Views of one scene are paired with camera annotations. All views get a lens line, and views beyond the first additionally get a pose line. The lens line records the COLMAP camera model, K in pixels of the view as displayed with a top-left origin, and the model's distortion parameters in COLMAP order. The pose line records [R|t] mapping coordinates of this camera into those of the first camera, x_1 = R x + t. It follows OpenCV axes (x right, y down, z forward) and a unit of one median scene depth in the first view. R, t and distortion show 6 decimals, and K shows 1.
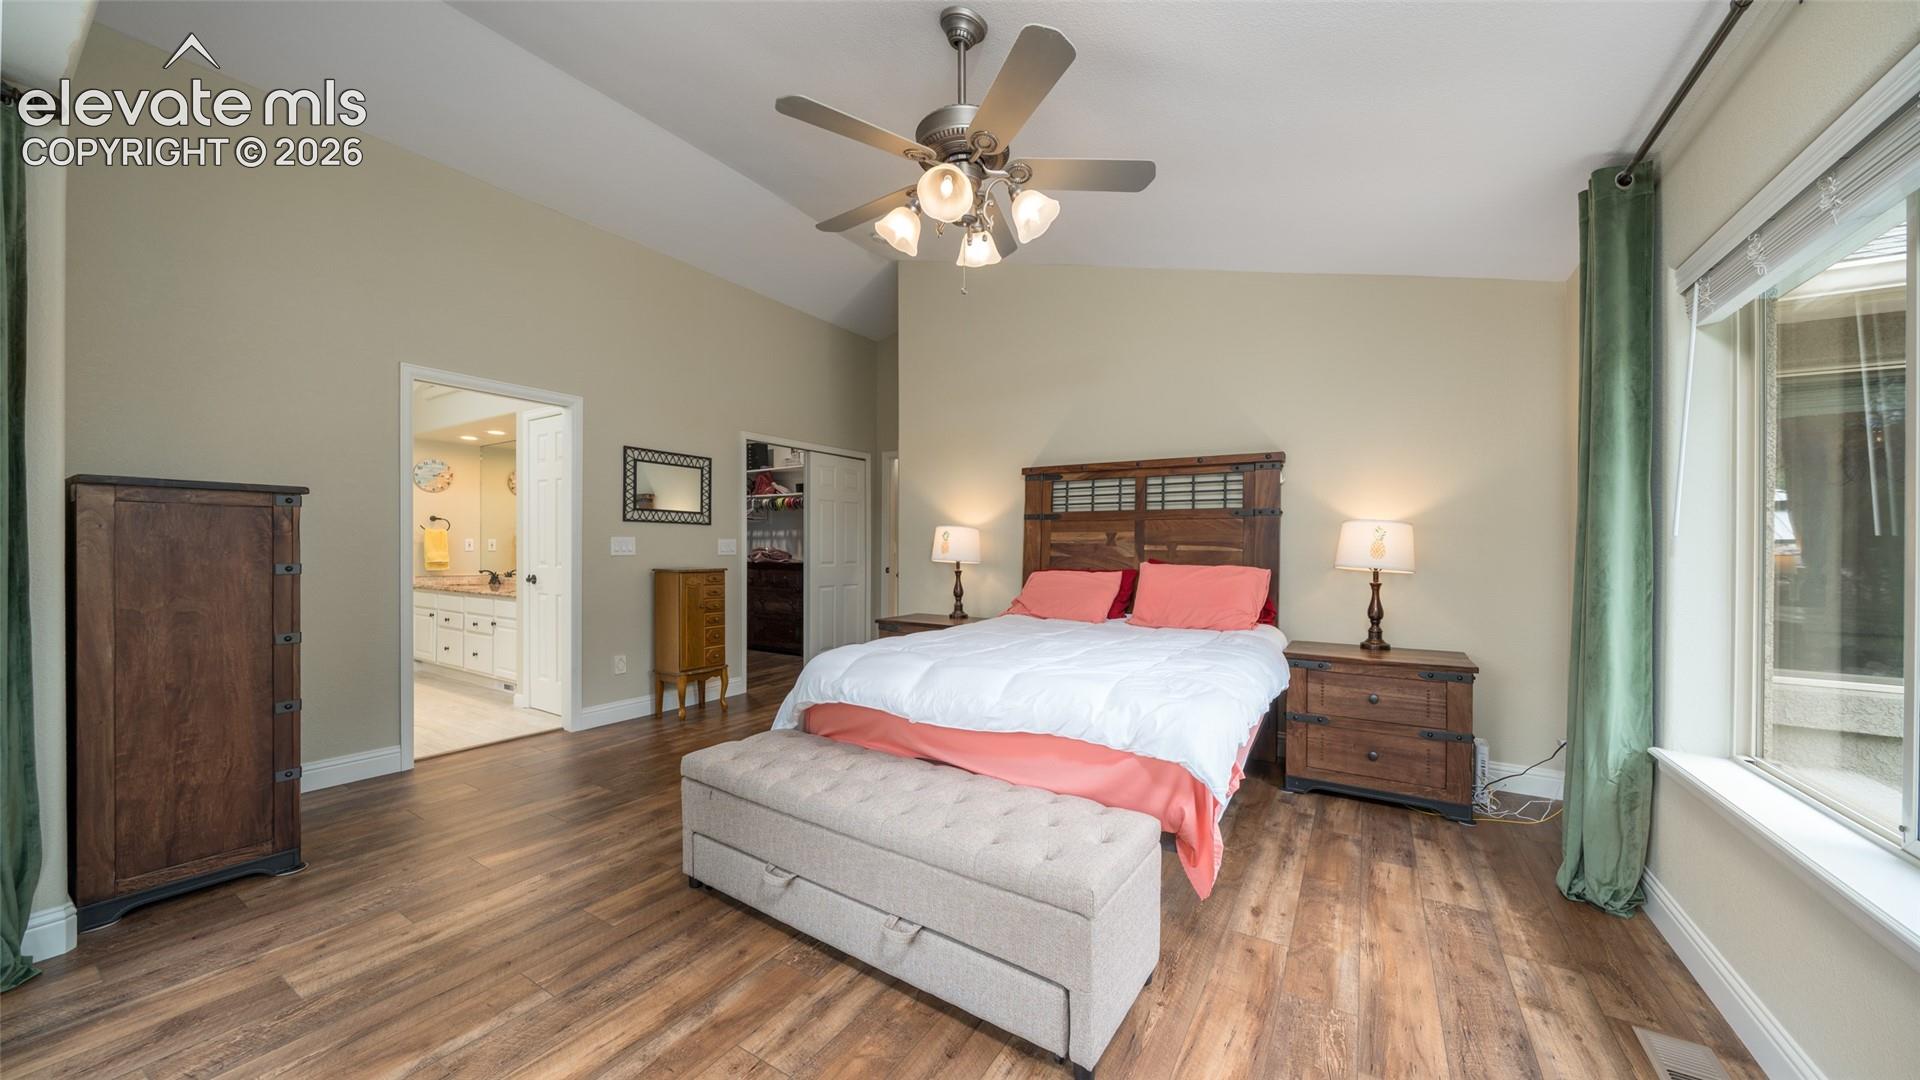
lens RADIAL K [[657.3, 0, 963.5], [0, 657.3, 553.5], [0, 0, 1]] dist [-0.019691, 0.001190]
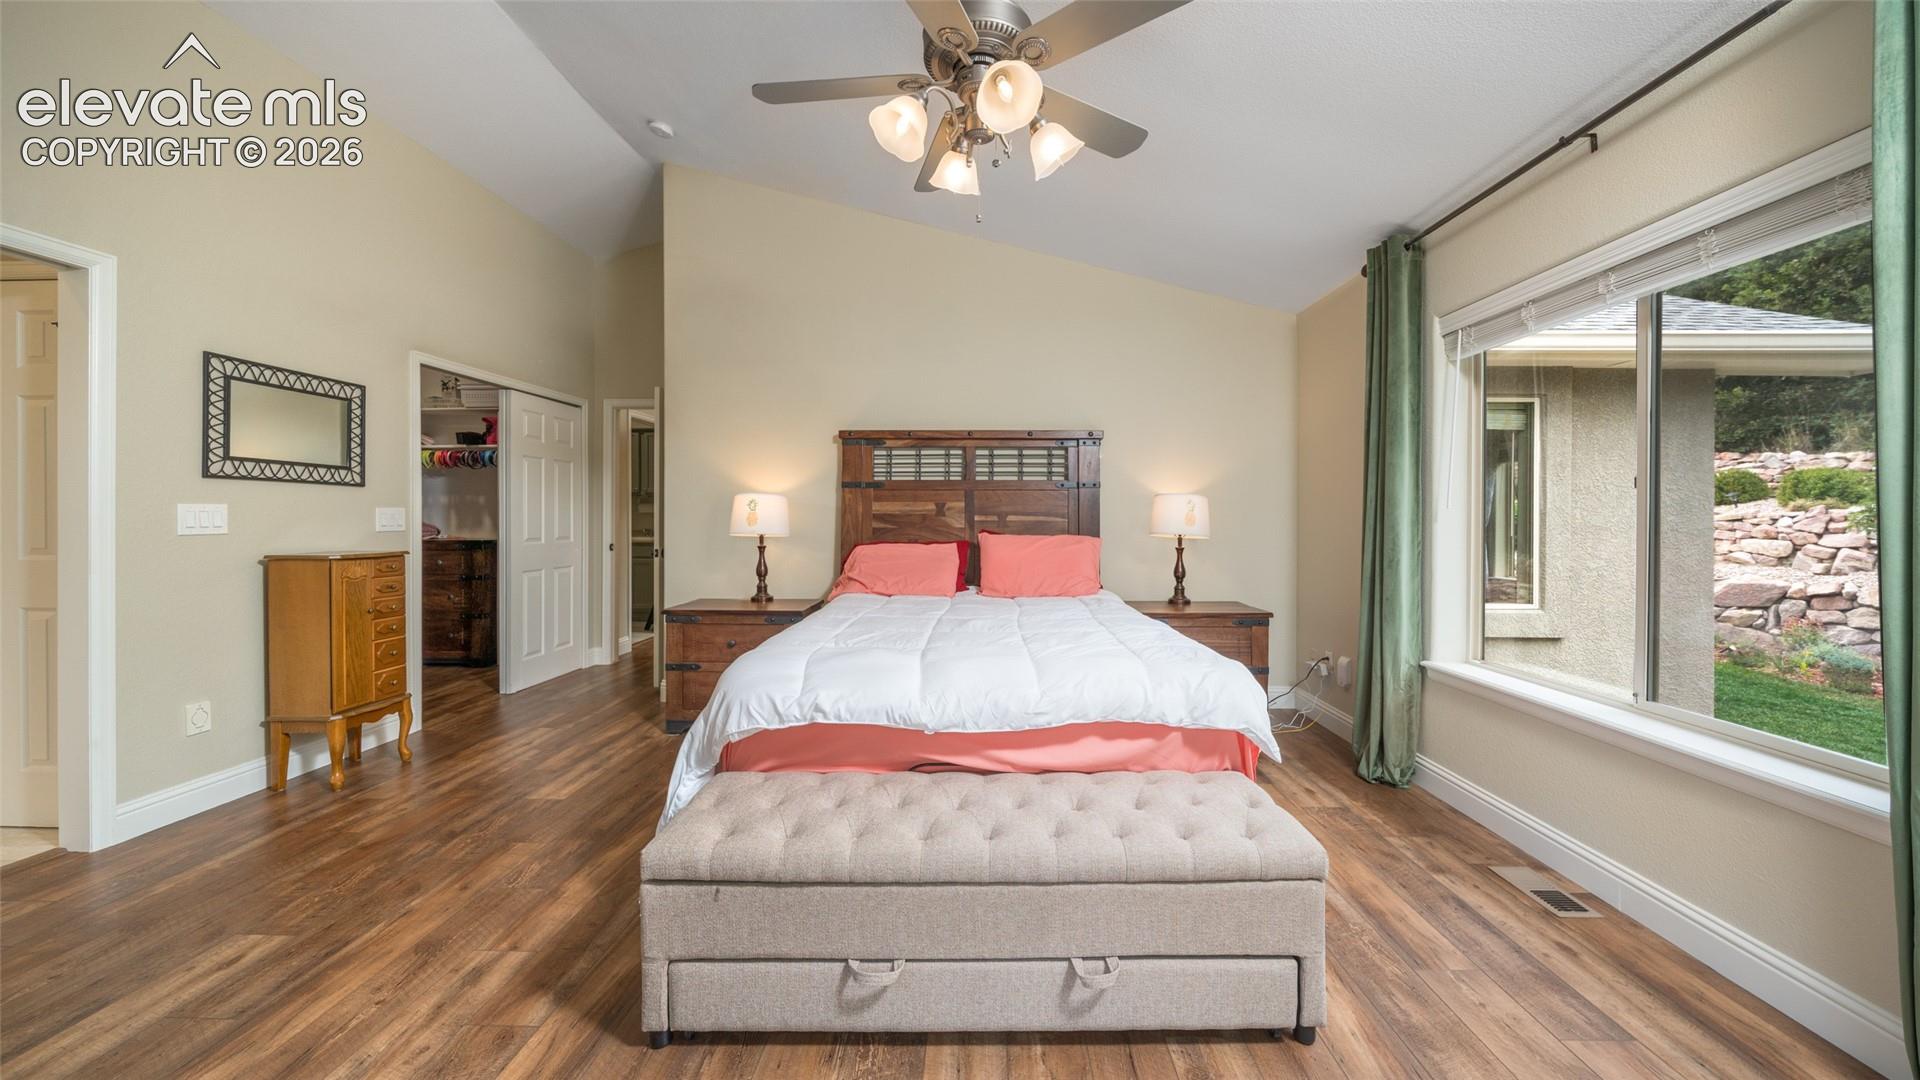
lens RADIAL K [[657.3, 0, 960.7], [0, 657.3, 521.3], [0, 0, 1]] dist [-0.019691, 0.001190]
pose [[0.858541, -0.005214, 0.512718, -0.247816], [0.008205, 0.999960, -0.003572, -0.000985], [-0.512679, 0.007273, 0.858550, 0.152573]]
